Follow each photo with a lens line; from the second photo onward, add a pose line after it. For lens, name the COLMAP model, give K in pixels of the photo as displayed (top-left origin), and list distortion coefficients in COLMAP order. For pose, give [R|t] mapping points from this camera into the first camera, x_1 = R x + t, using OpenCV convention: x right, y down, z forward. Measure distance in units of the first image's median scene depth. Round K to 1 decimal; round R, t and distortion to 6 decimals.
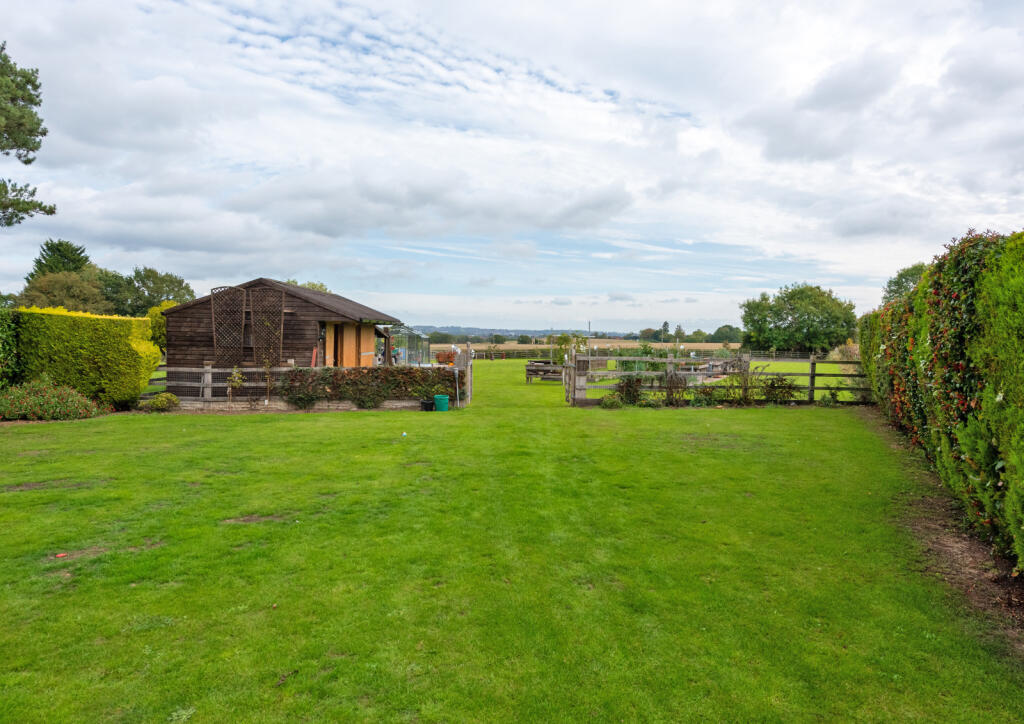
lens RADIAL K [[601.8, 0, 511.5], [0, 601.8, 362.3], [0, 0, 1]] dist [0.000118, -0.000012]
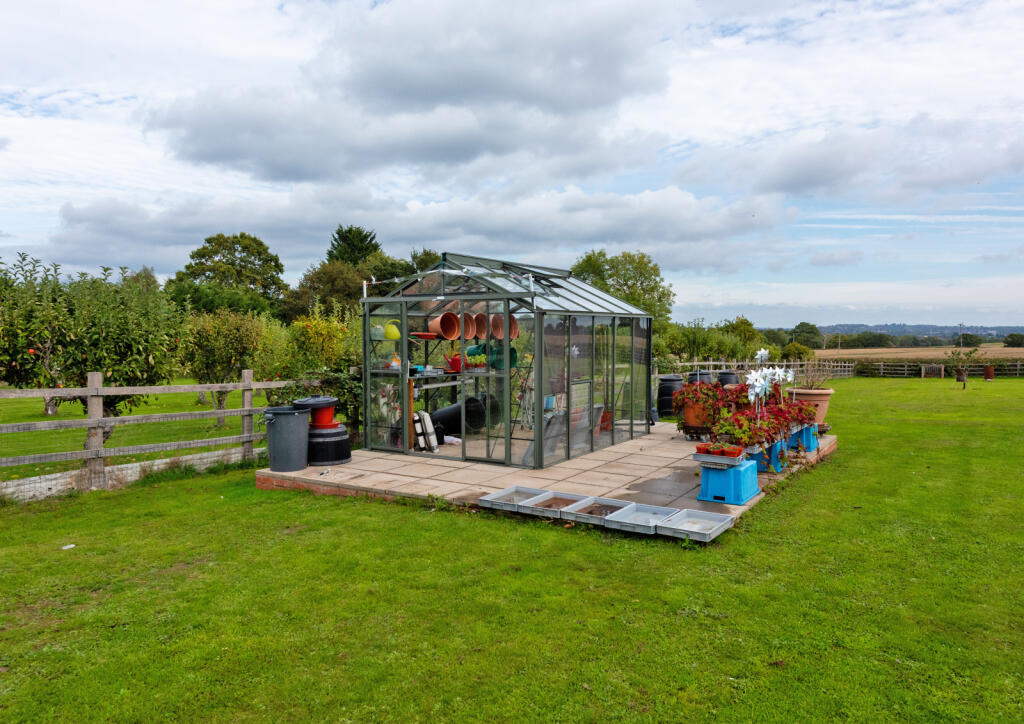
lens RADIAL K [[734.6, 0, 510.8], [0, 734.6, 361.5], [0, 0, 1]] dist [-0.003533, -0.002264]
pose [[0.836904, 0.003744, -0.547337, -0.011645], [-0.011164, 0.999885, -0.010231, -0.008650], [0.547236, 0.014673, 0.836850, 0.283767]]
